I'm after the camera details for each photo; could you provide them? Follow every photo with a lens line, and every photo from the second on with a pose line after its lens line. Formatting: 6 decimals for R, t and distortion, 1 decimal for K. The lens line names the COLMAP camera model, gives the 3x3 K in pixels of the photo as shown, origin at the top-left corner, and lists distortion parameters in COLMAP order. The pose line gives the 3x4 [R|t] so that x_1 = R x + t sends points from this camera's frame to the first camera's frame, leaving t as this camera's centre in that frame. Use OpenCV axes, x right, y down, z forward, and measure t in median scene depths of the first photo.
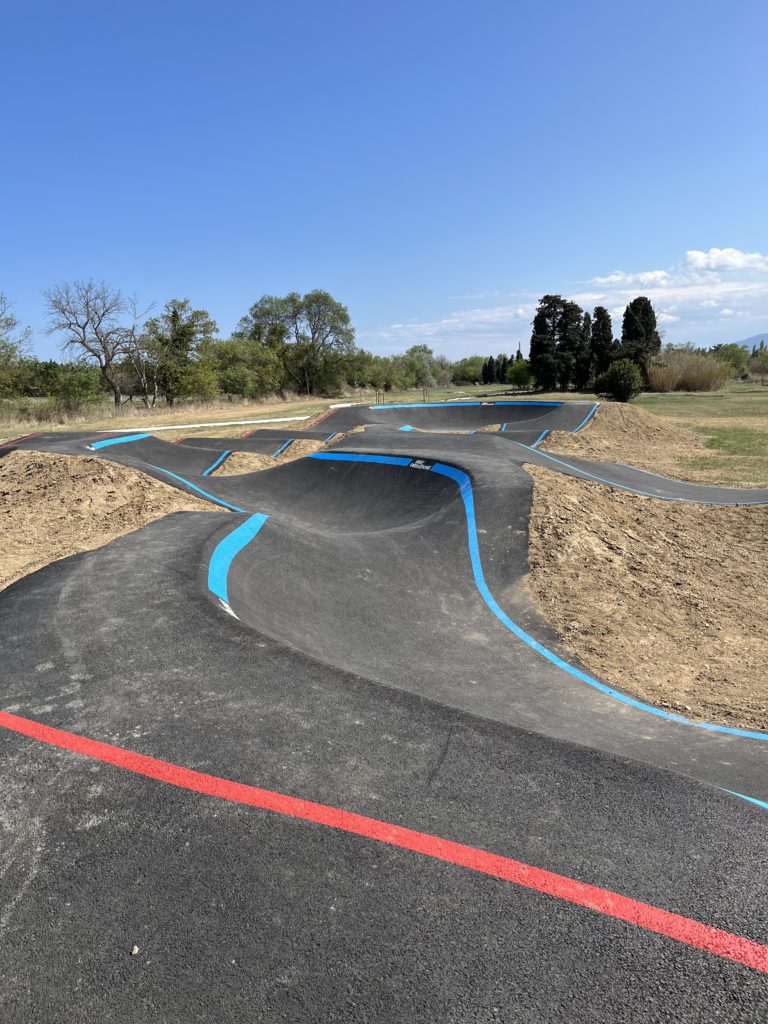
lens RADIAL K [[763.4, 0, 384.0], [0, 763.4, 512.0], [0, 0, 1]] dist [0.002744, -0.000045]
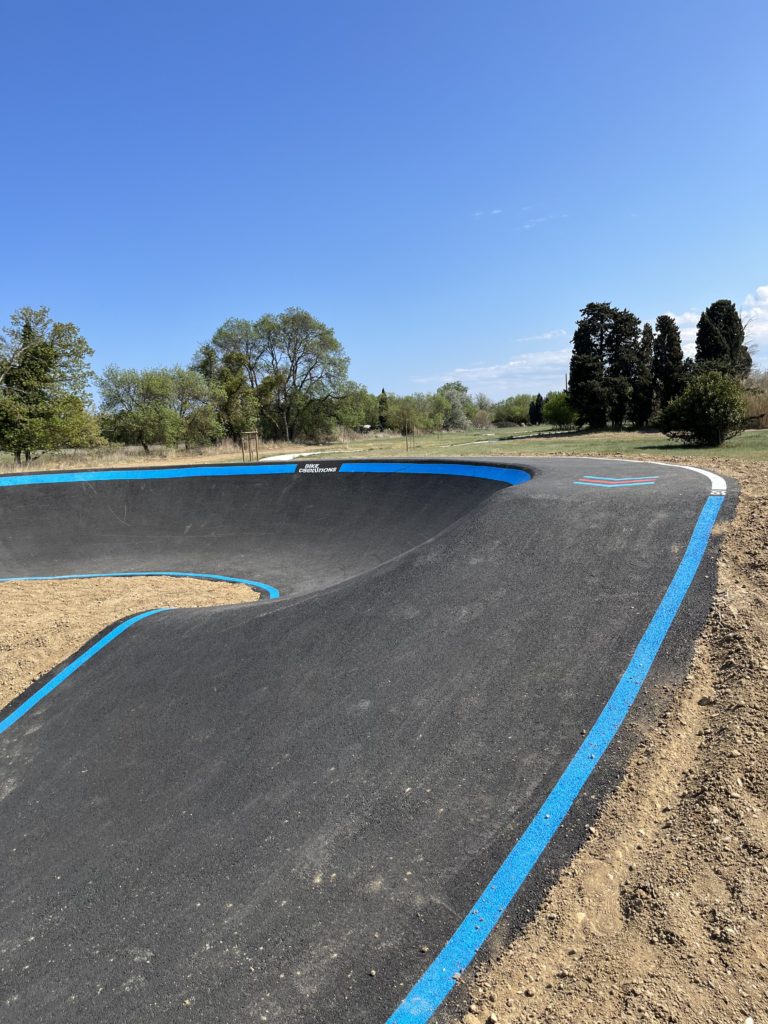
lens RADIAL K [[763.4, 0, 384.0], [0, 763.4, 512.0], [0, 0, 1]] dist [0.002744, -0.000045]
pose [[0.996884, -0.012705, -0.077848, 0.066838], [0.008221, 0.998303, -0.057642, -0.038378], [0.078448, 0.056822, 0.995298, 0.250940]]
